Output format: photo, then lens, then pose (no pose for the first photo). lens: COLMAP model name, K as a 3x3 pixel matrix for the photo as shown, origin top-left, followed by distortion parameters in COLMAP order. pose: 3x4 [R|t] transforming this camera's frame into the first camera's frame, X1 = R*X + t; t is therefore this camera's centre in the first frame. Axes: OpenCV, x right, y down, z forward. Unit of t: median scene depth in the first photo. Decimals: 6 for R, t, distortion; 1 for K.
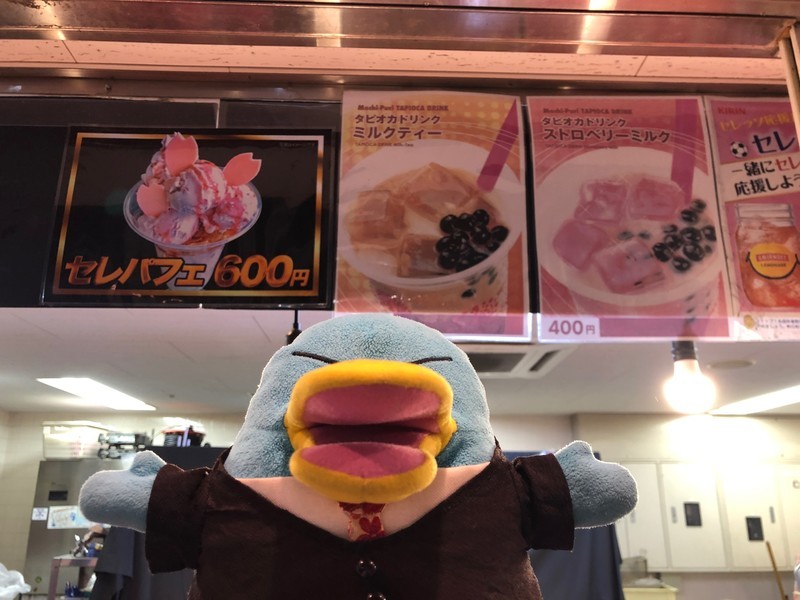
lens RADIAL K [[681.2, 0, 397.2], [0, 681.2, 296.2], [0, 0, 1]] dist [0.006325, 0.004150]
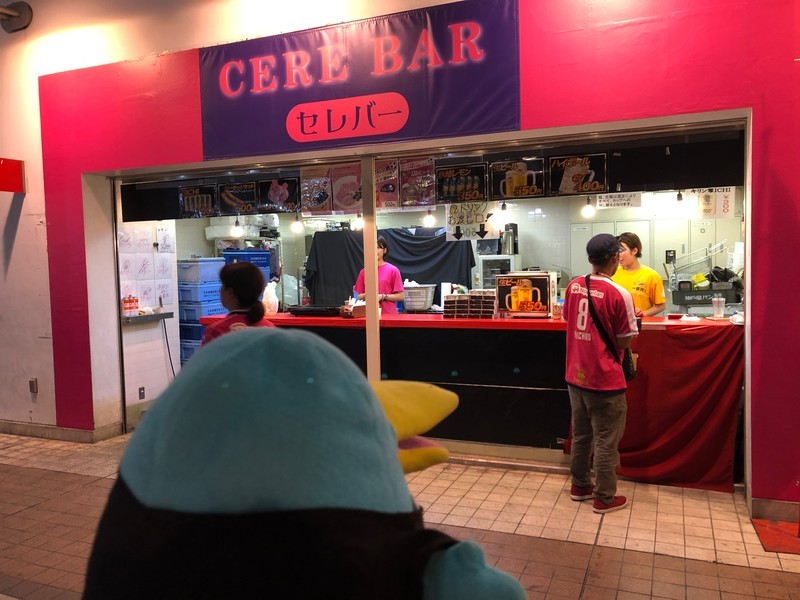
lens RADIAL K [[681.2, 0, 401.7], [0, 681.2, 299.8], [0, 0, 1]] dist [0.006325, 0.004150]
pose [[0.905340, 0.001771, -0.424683, 2.891966], [0.145523, 0.938158, 0.314139, -0.902731], [0.398976, -0.346204, 0.849094, -3.506537]]
